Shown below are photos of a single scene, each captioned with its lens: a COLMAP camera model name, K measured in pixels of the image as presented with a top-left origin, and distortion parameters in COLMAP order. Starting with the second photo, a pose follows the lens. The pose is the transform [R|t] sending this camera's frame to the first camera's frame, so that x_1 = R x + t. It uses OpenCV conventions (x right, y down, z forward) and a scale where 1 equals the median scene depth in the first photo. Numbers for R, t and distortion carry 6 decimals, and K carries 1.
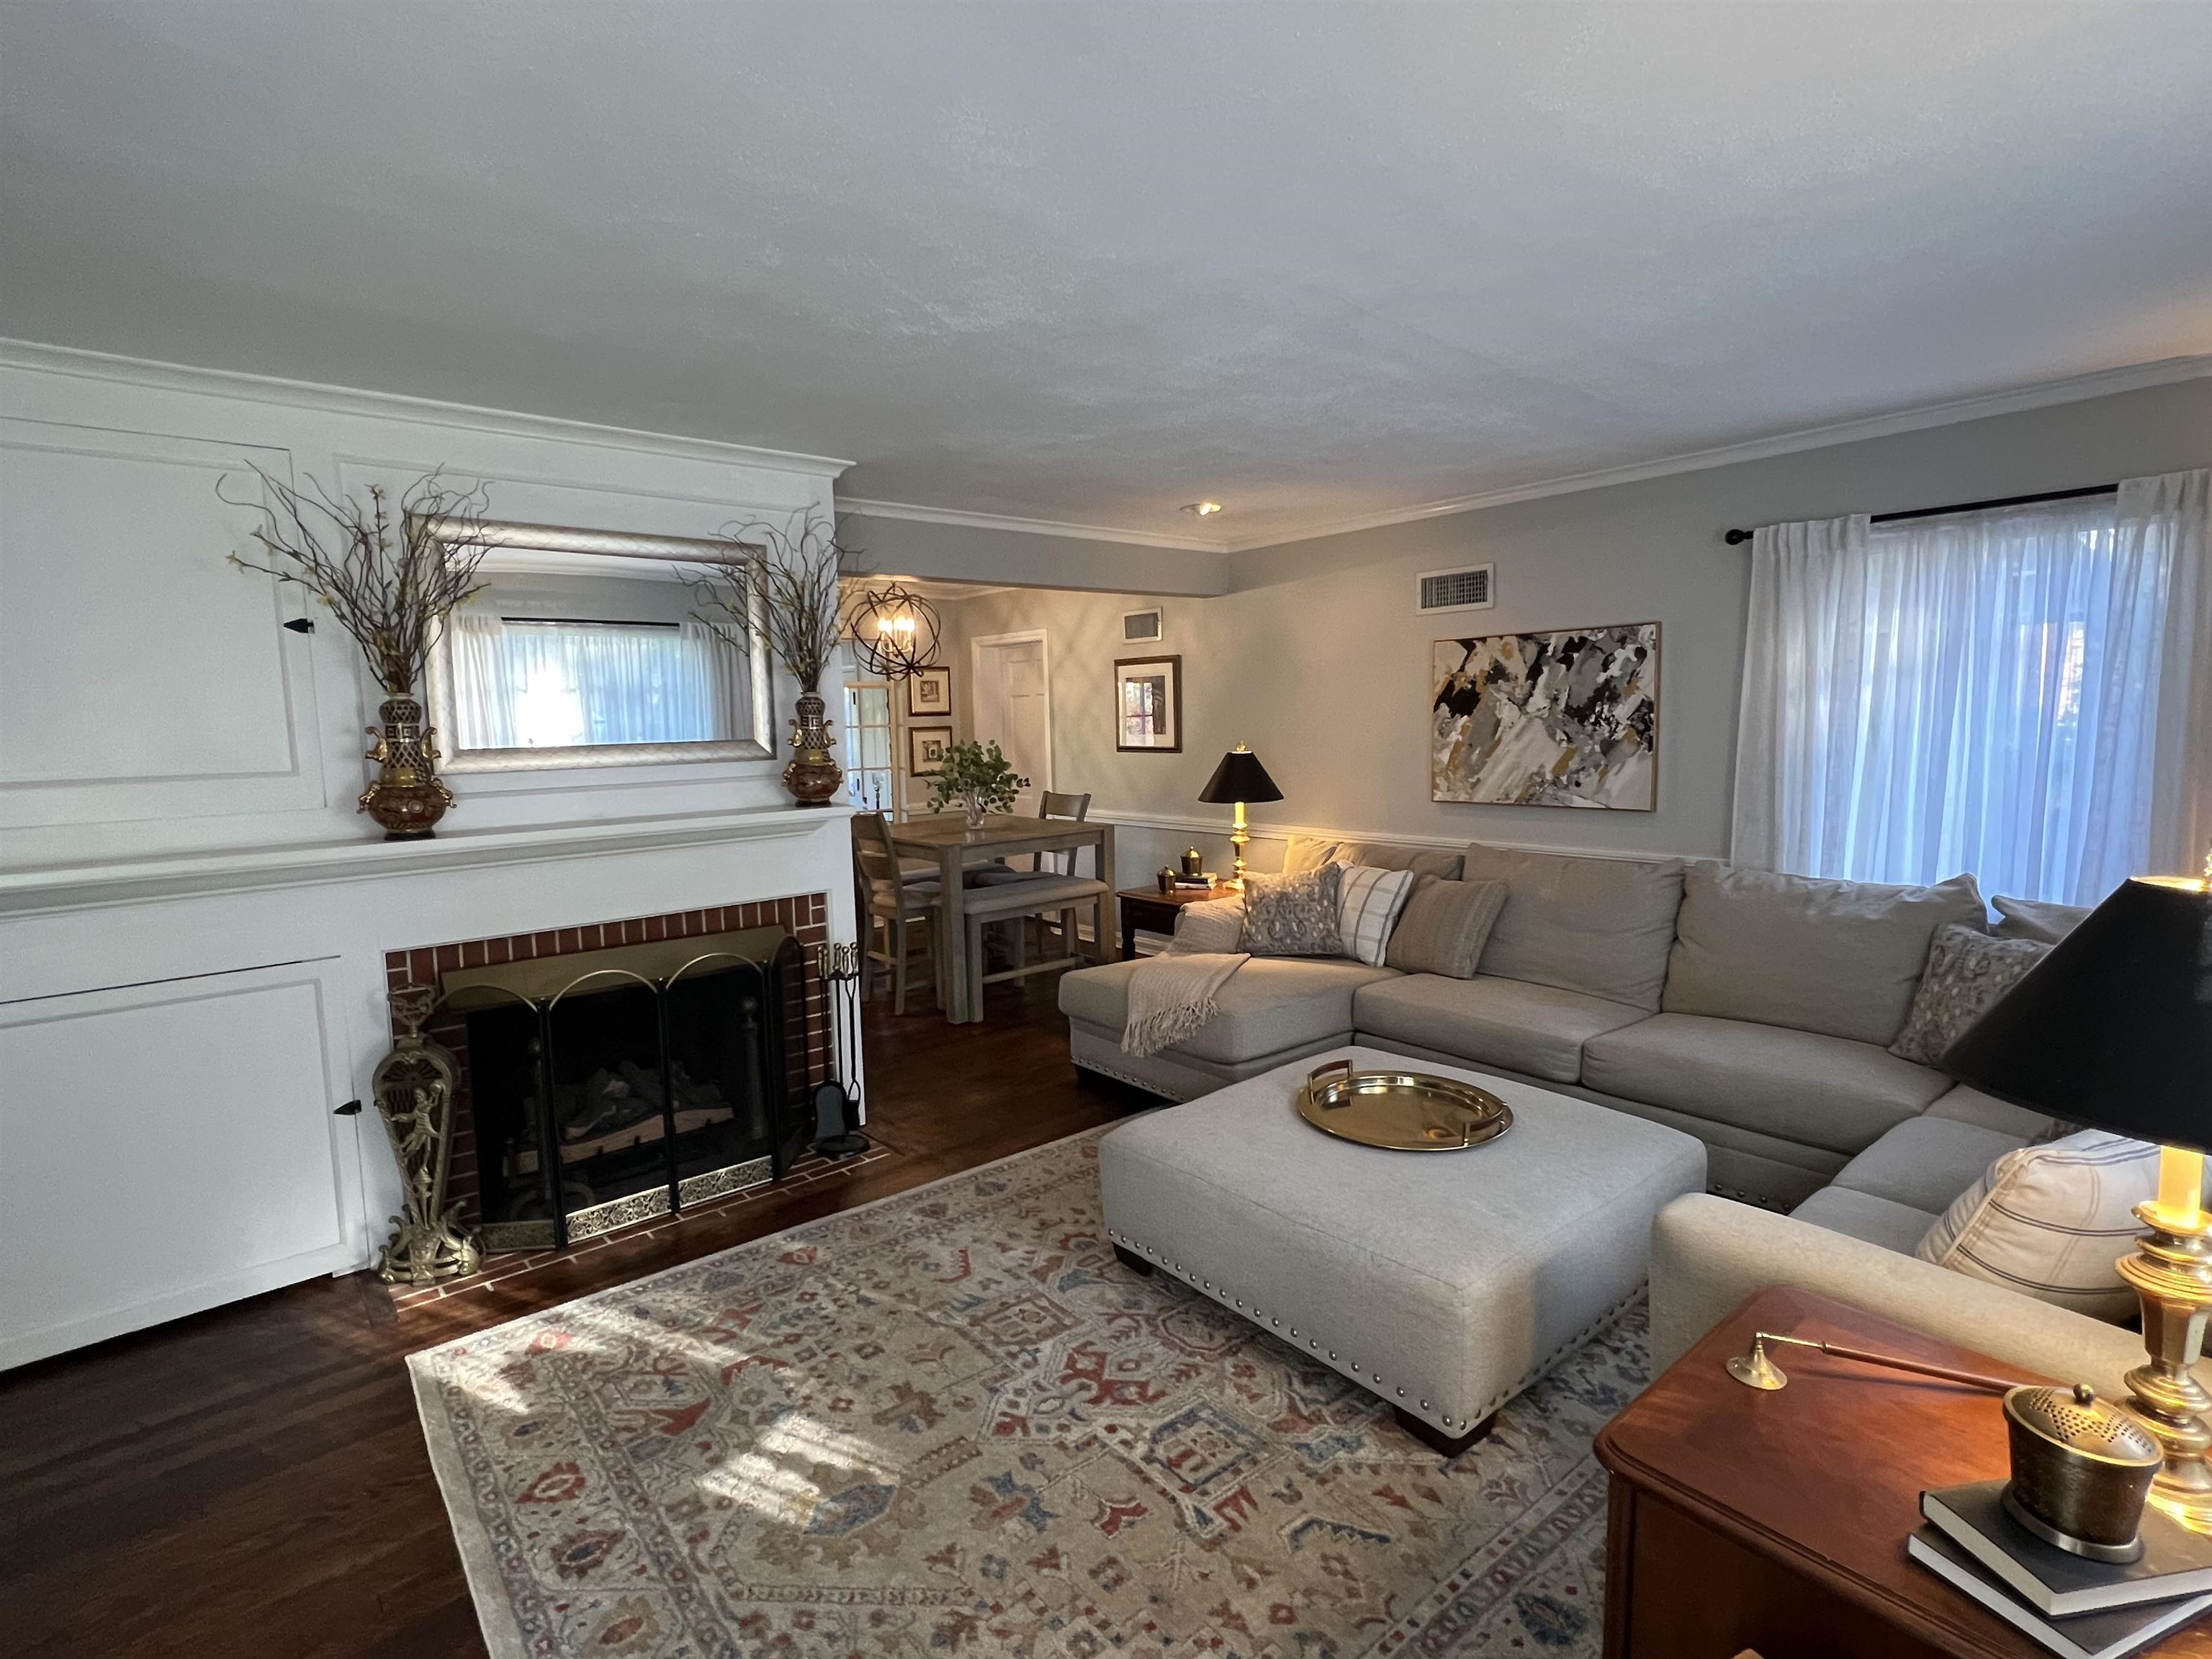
lens RADIAL K [[1078.2, 0, 1095.7], [0, 1078.2, 829.8], [0, 0, 1]] dist [0.004152, 0.000805]
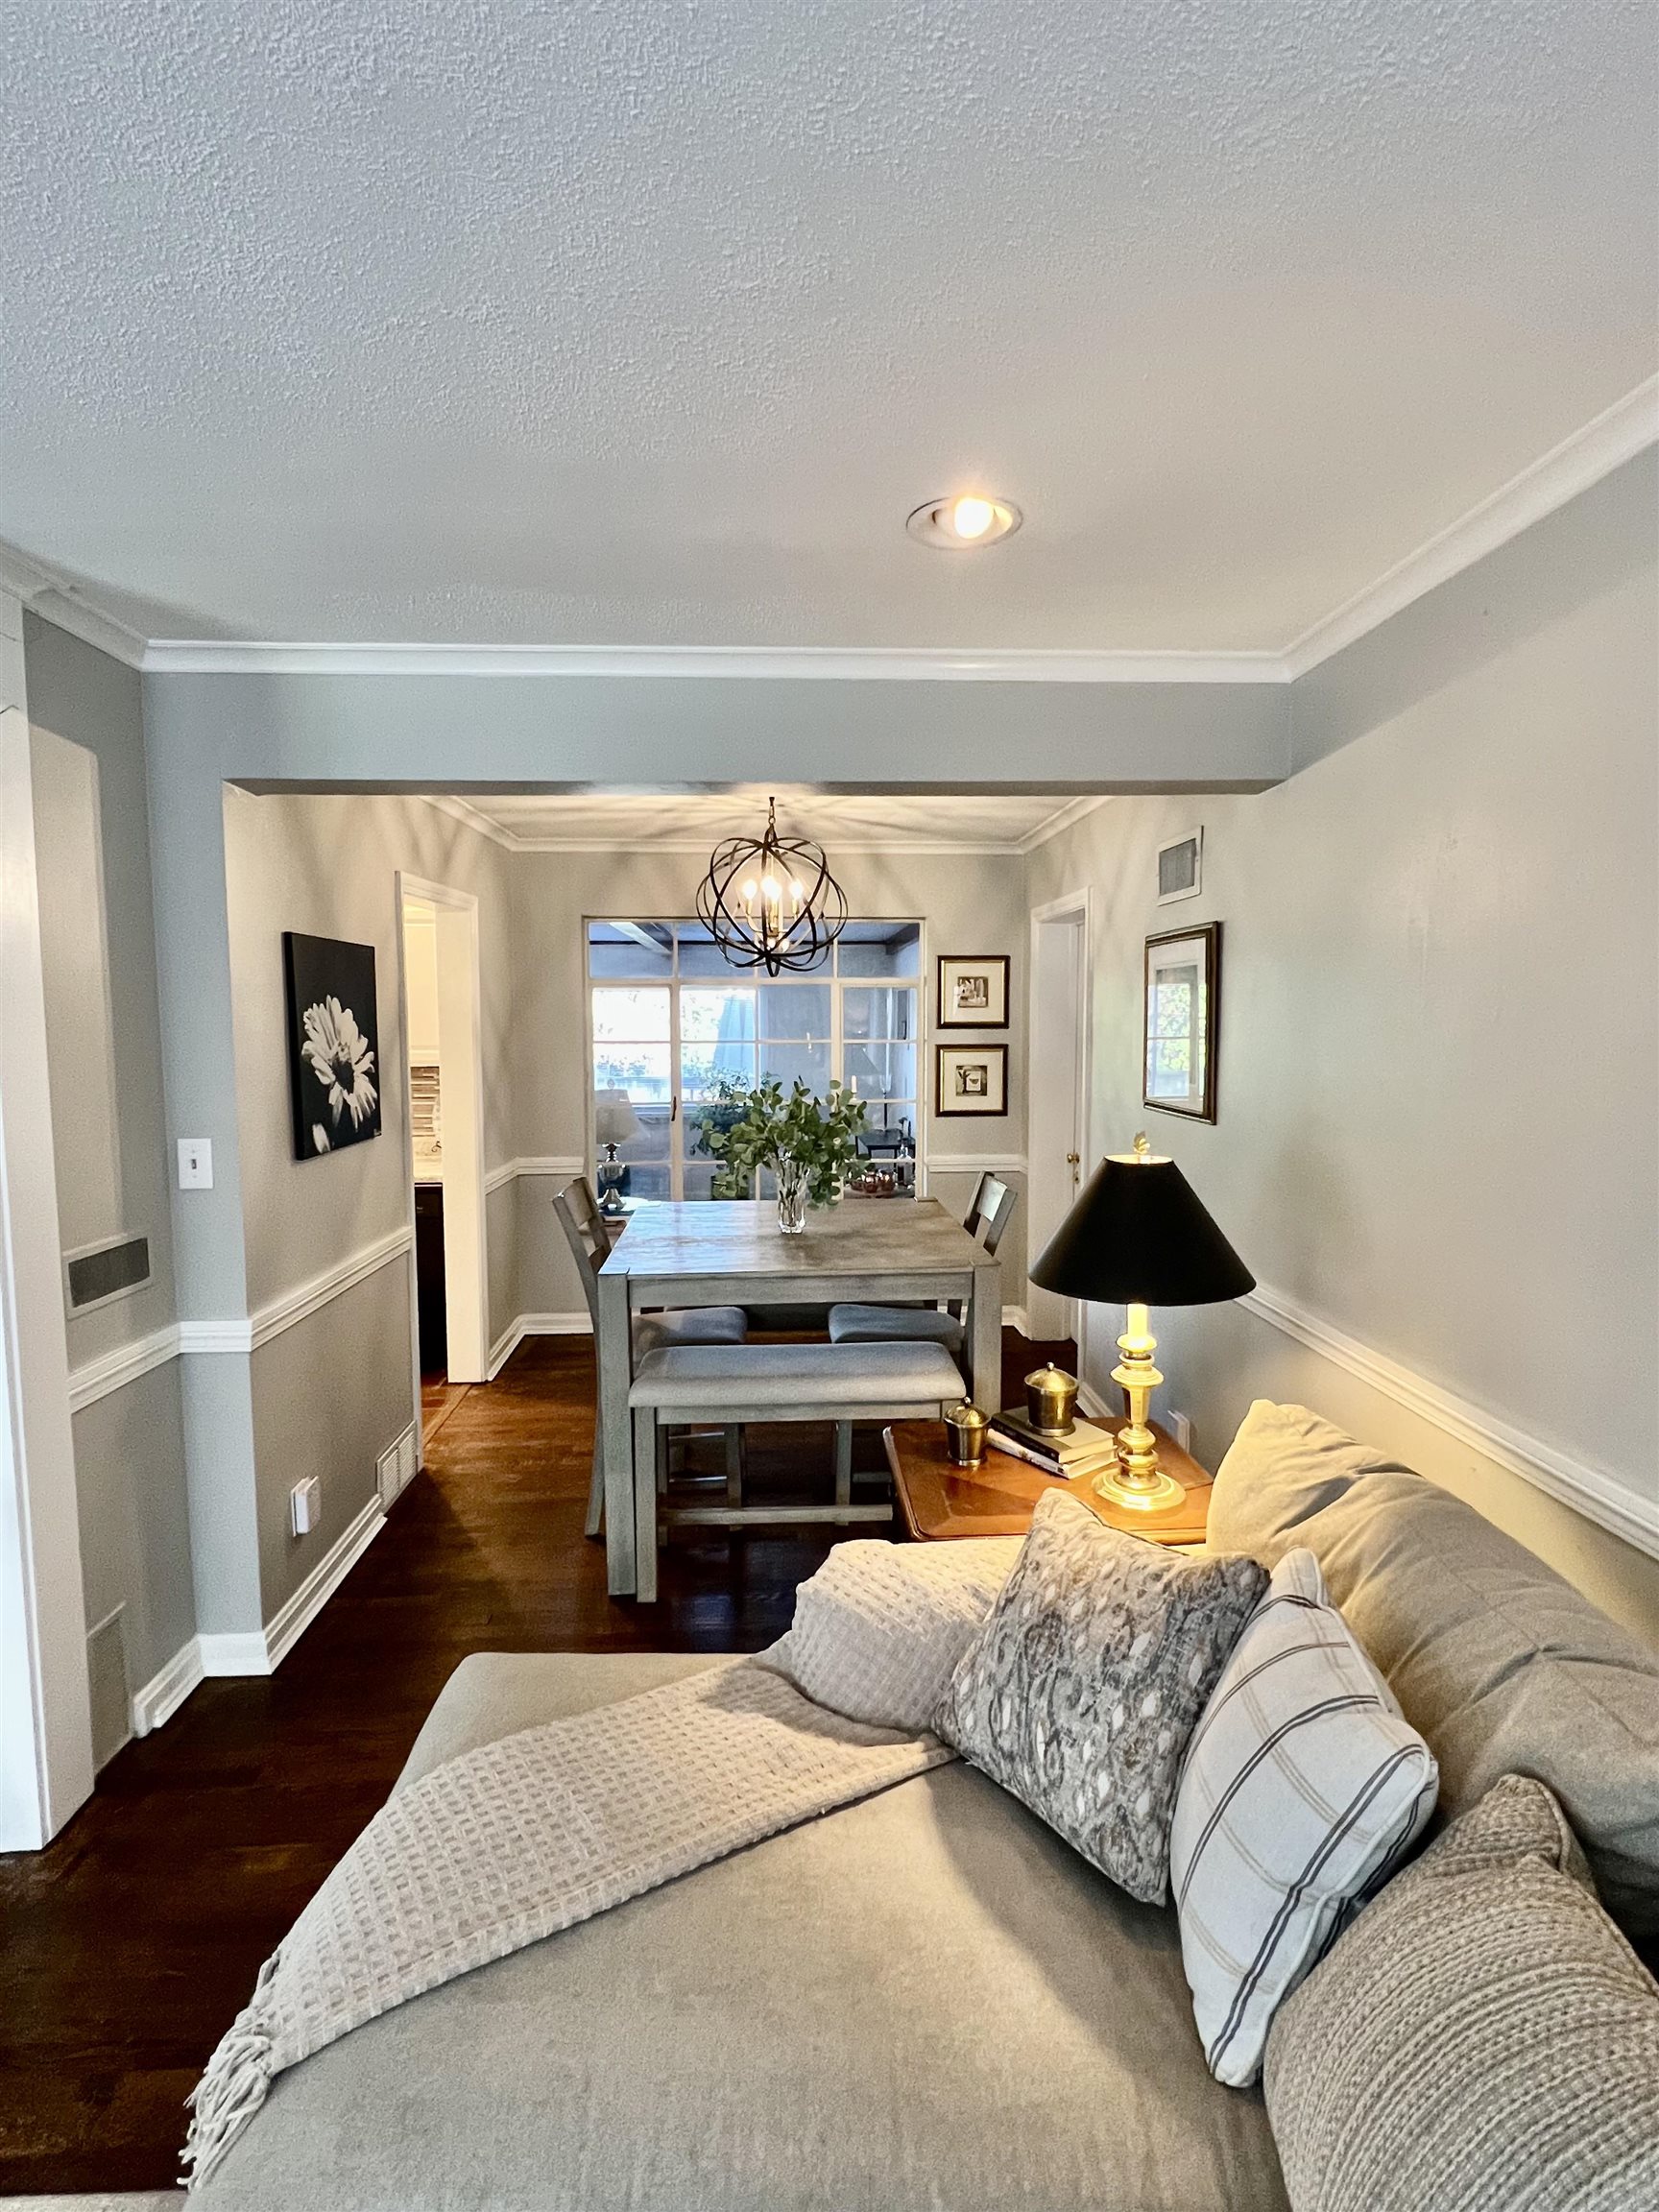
lens RADIAL K [[1078.2, 0, 831.0], [0, 1078.2, 1099.2], [0, 0, 1]] dist [0.004152, 0.000805]
pose [[0.799646, 0.066299, -0.596801, 0.183729], [-0.082313, 0.996606, 0.000423, -0.054972], [0.594804, 0.048786, 0.802389, 0.412280]]
